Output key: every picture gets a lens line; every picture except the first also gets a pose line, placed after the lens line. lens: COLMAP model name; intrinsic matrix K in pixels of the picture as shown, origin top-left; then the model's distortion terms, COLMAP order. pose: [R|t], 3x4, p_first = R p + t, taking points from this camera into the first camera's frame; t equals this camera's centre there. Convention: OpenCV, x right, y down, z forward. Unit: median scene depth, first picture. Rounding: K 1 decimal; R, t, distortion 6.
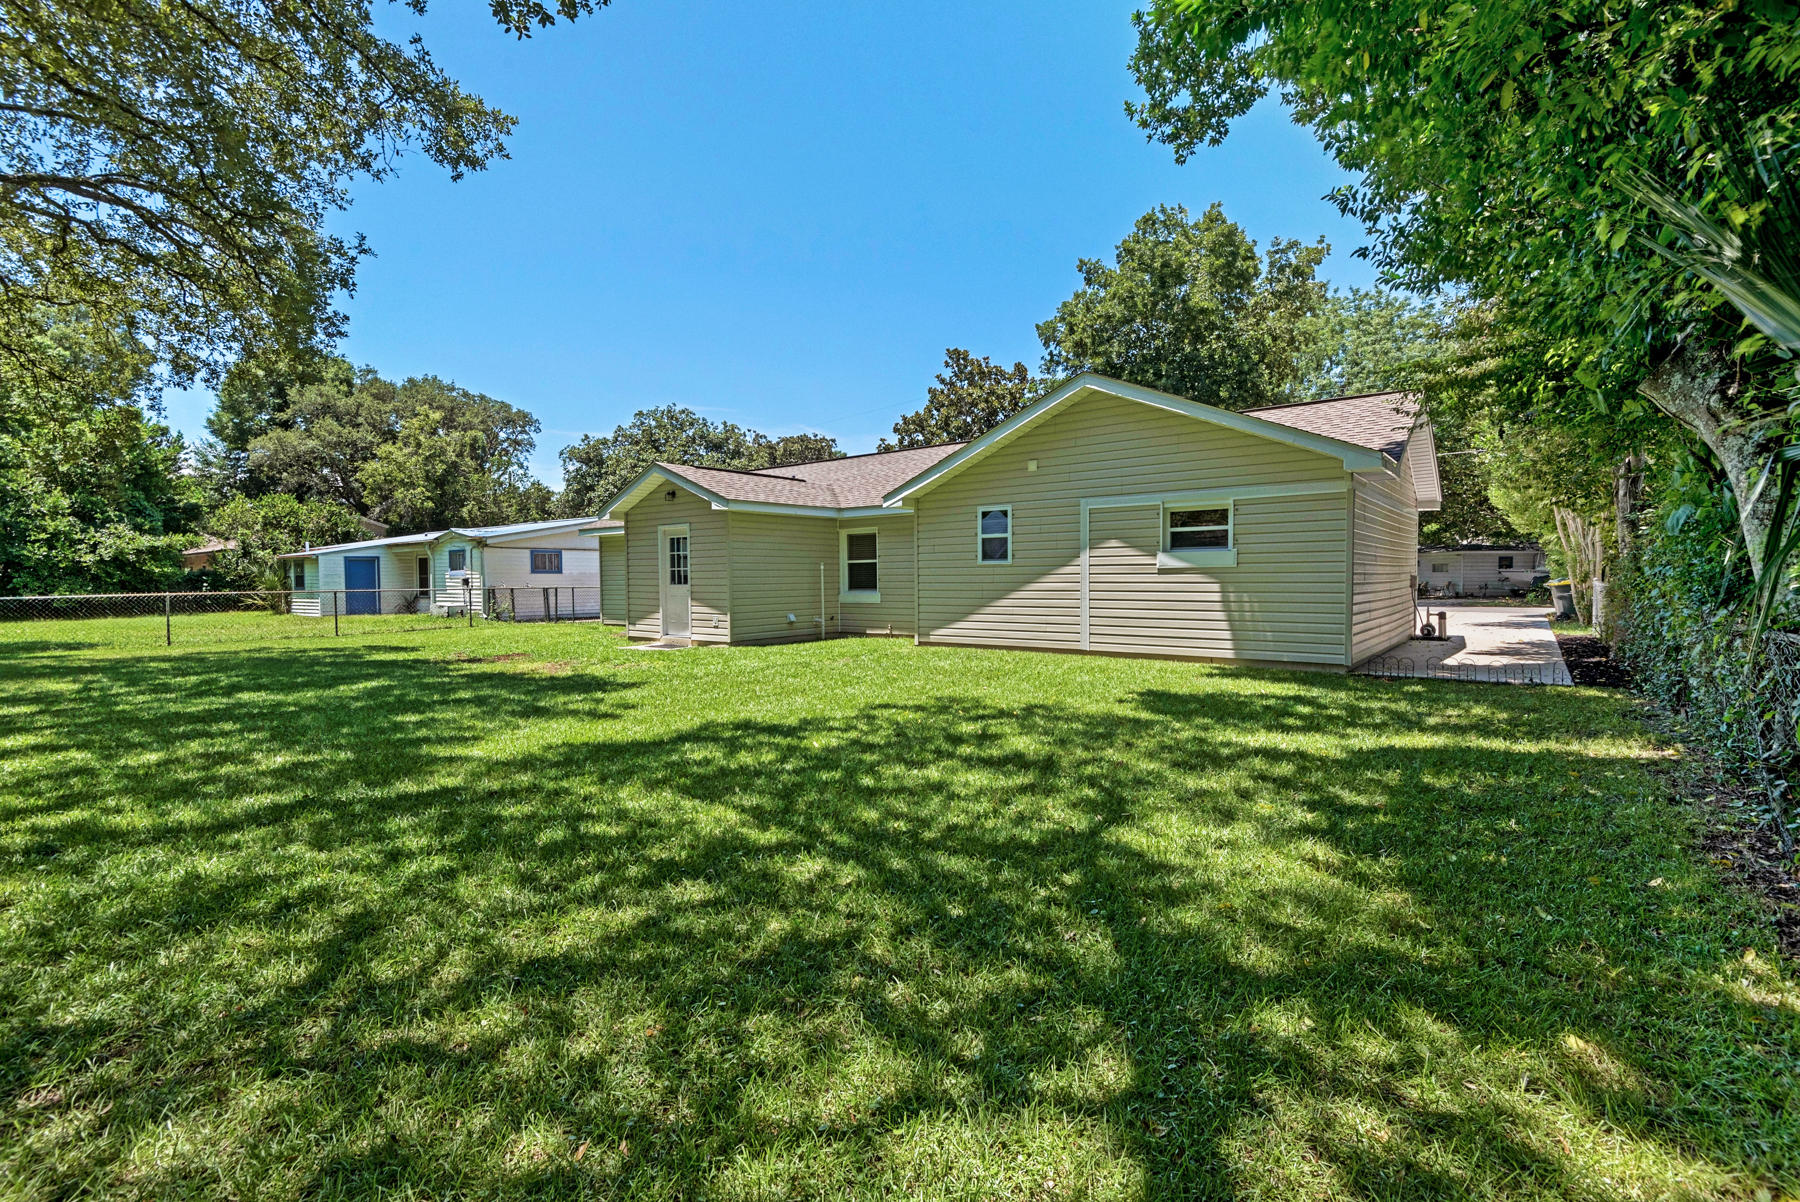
lens RADIAL K [[795.1, 0, 876.0], [0, 795.1, 598.2], [0, 0, 1]] dist [0.000796, -0.000140]
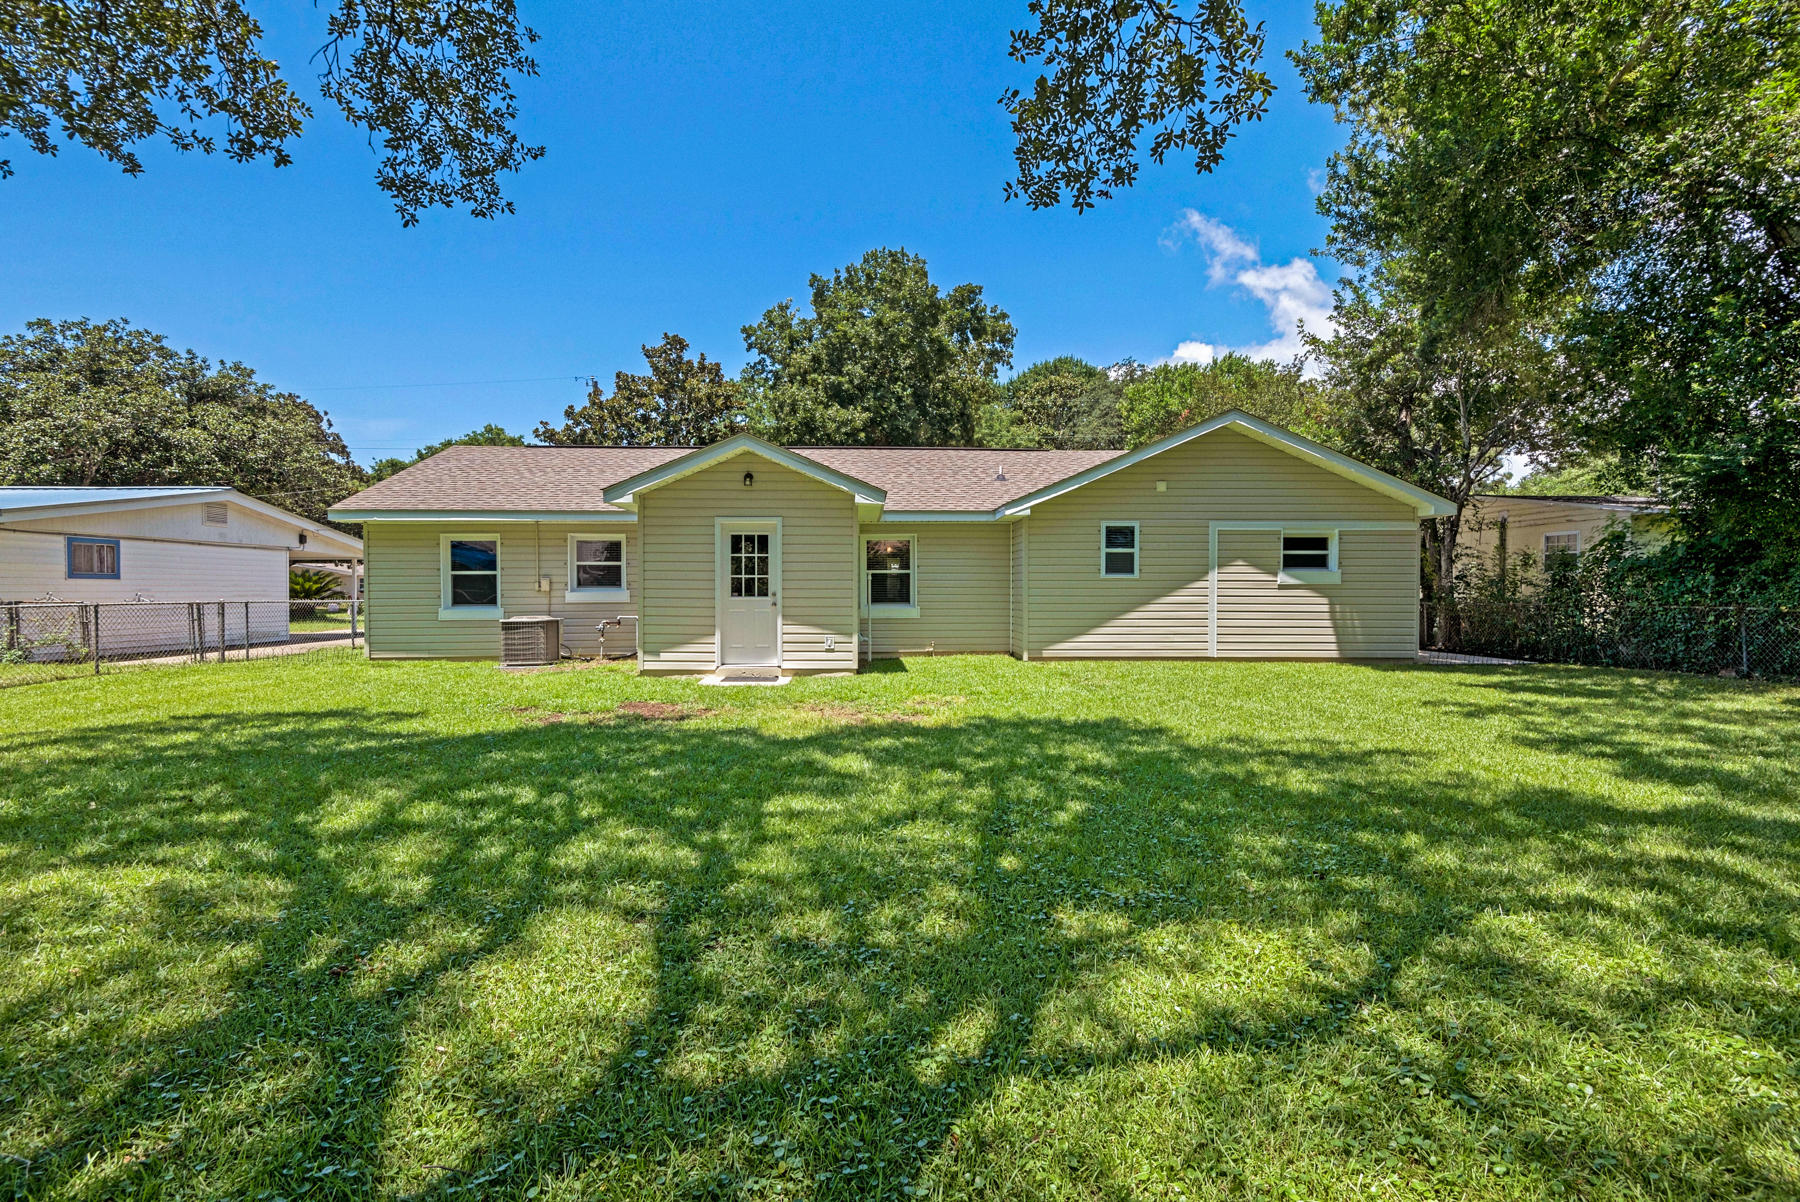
lens RADIAL K [[795.1, 0, 876.0], [0, 795.1, 598.2], [0, 0, 1]] dist [0.000796, -0.000140]
pose [[0.777504, 0.004071, 0.628865, -0.672636], [0.009672, 0.999783, -0.018429, -0.000994], [-0.628804, 0.020411, 0.777296, 0.362780]]
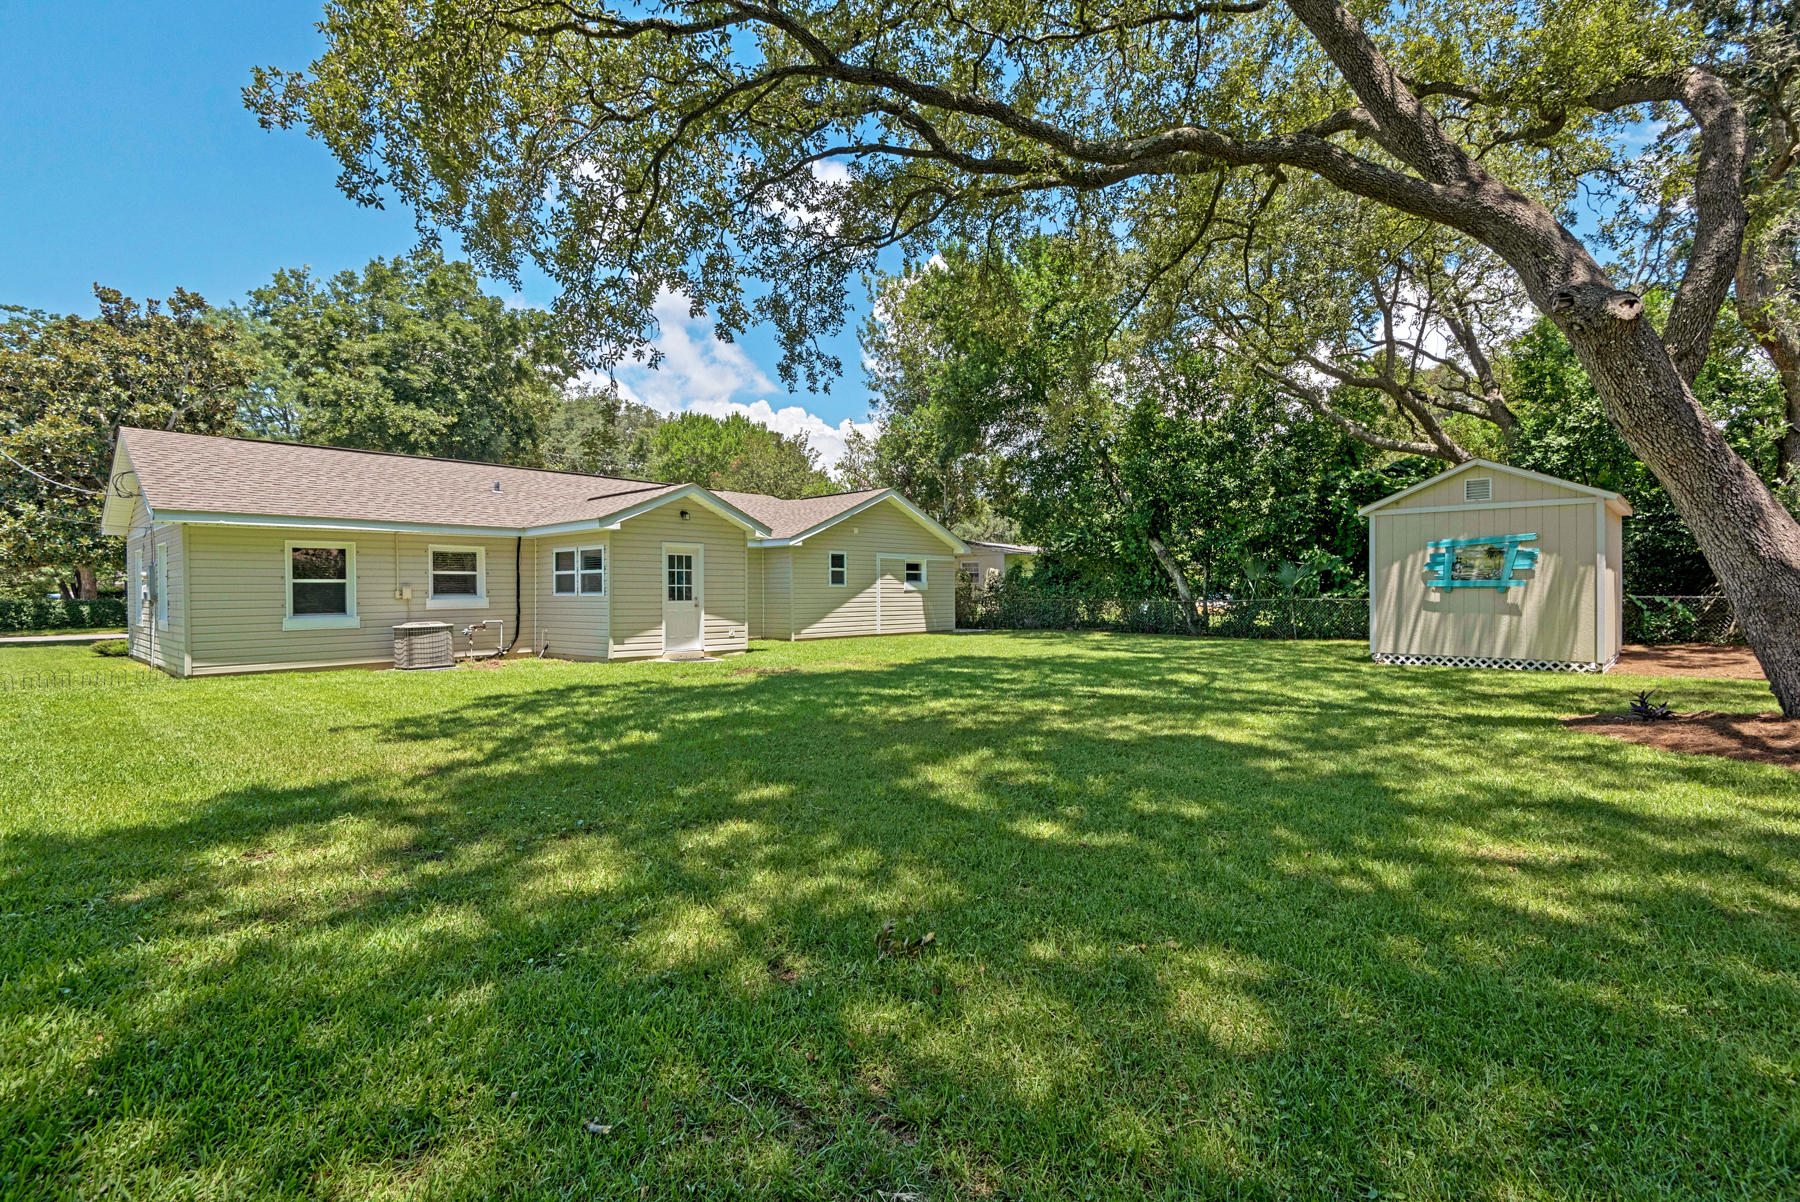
lens RADIAL K [[795.1, 0, 876.0], [0, 795.1, 598.2], [0, 0, 1]] dist [0.000796, -0.000140]
pose [[0.097413, 0.001987, 0.995242, -1.340269], [0.034270, 0.999398, -0.005350, -0.006592], [-0.994654, 0.034628, 0.097286, 0.691433]]
